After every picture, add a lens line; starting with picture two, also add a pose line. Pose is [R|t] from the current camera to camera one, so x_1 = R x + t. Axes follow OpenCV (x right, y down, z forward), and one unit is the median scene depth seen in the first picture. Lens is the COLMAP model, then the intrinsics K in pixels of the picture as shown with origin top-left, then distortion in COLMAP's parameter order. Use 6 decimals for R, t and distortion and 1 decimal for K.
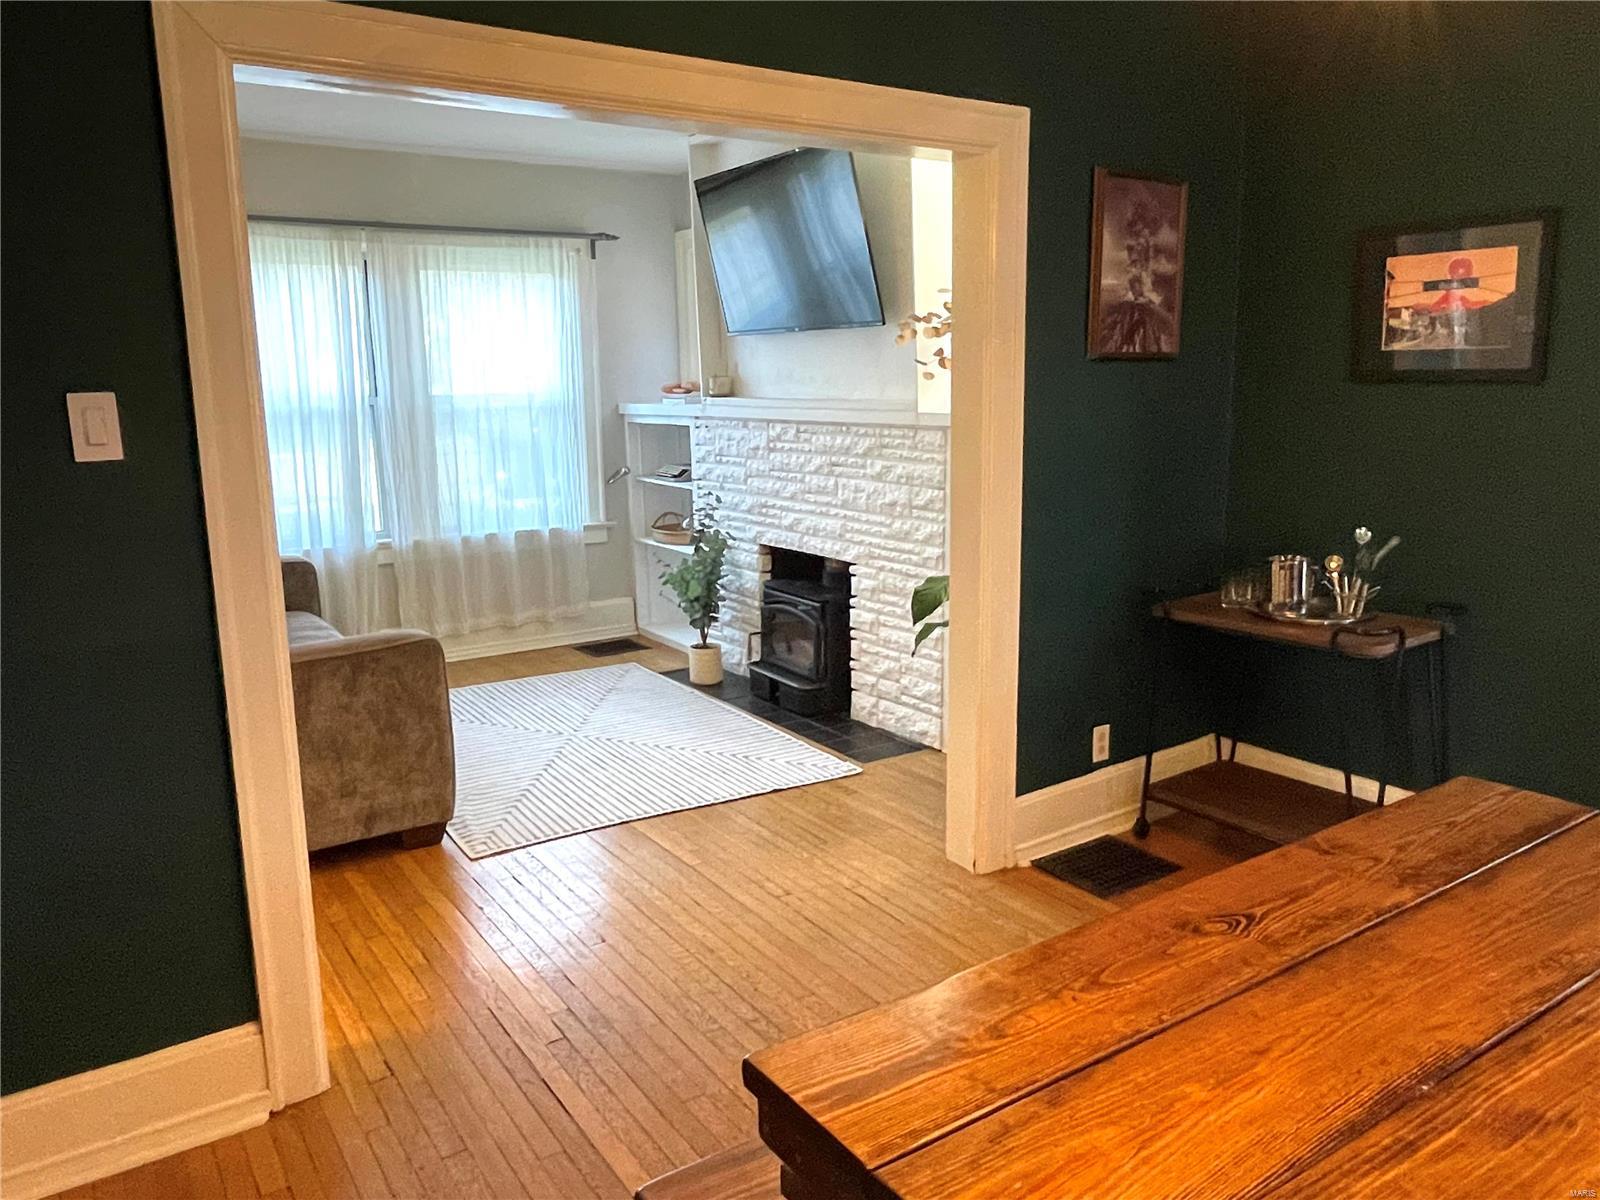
lens RADIAL K [[1162.5, 0, 800.0], [0, 1162.5, 600.0], [0, 0, 1]] dist [-0.009450, -0.002189]
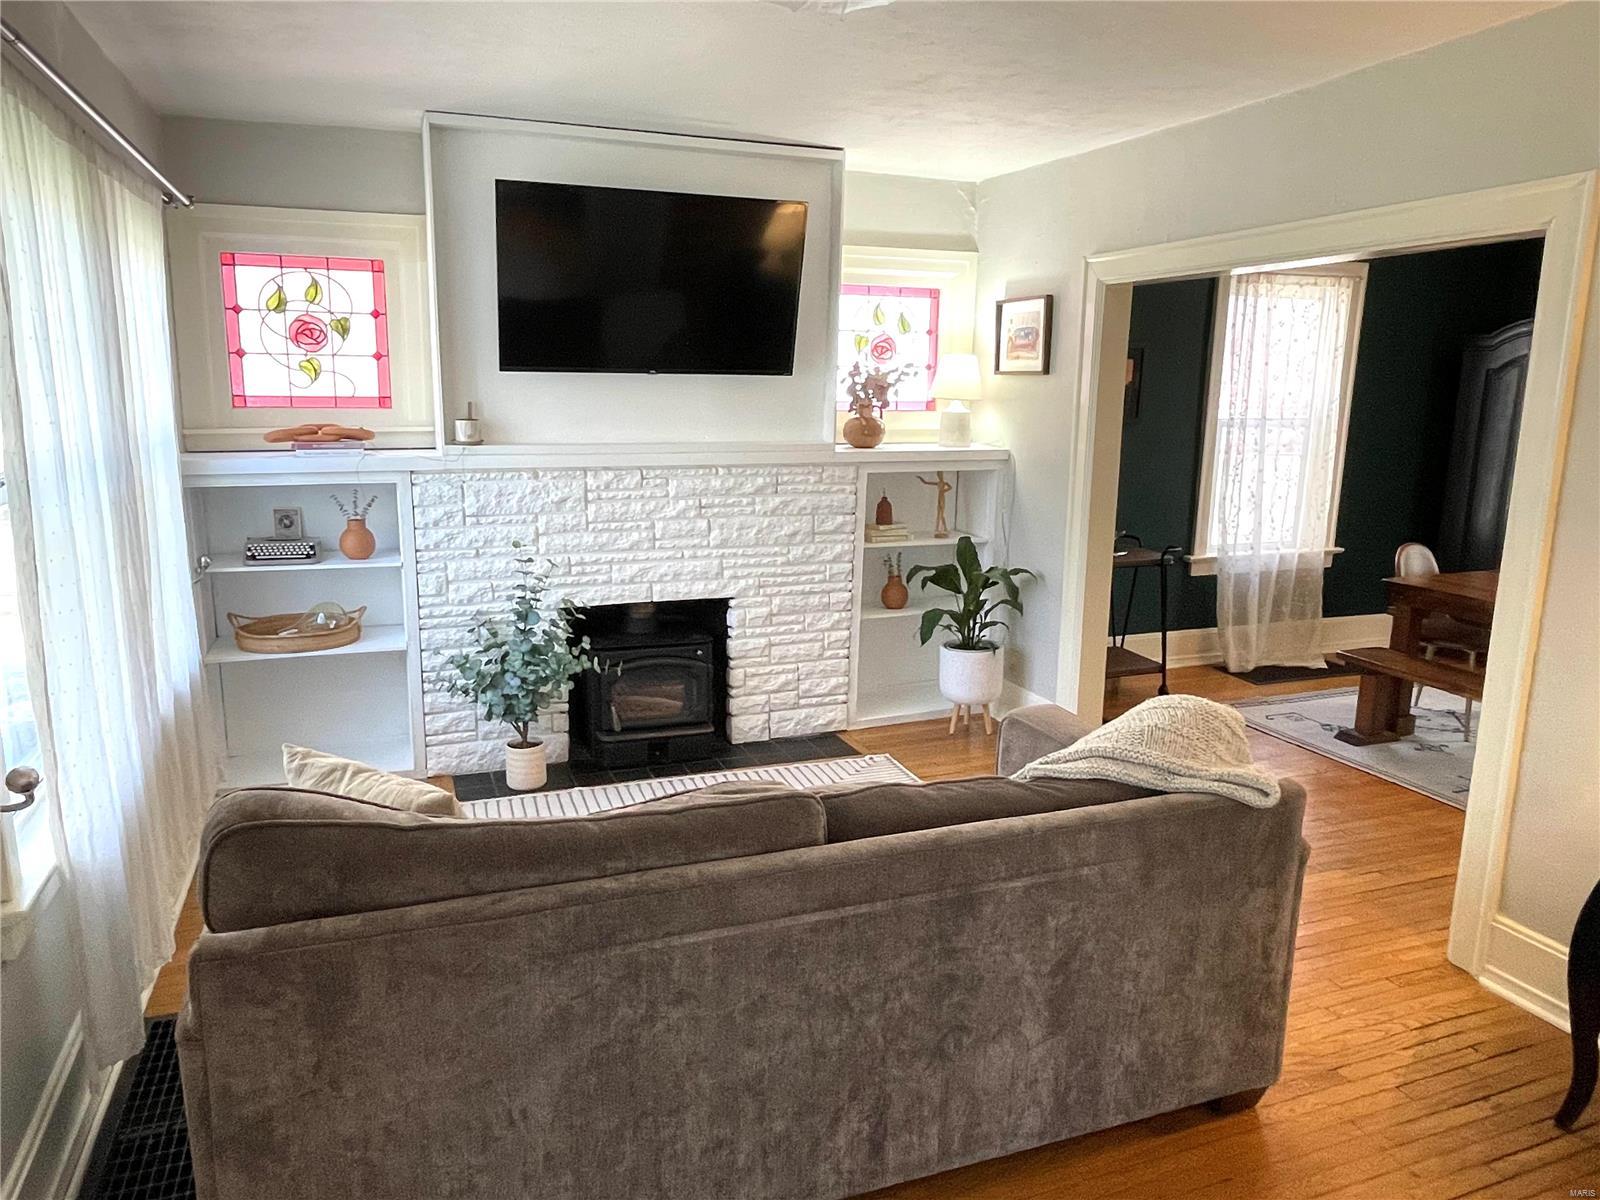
lens RADIAL K [[1102.7, 0, 792.5], [0, 1102.7, 588.4], [0, 0, 1]] dist [-0.003812, -0.000259]
pose [[0.226360, -0.167648, 0.959508, -0.918206], [0.170086, 0.976745, 0.130534, -0.164316], [-0.959079, 0.133651, 0.249611, 0.714667]]
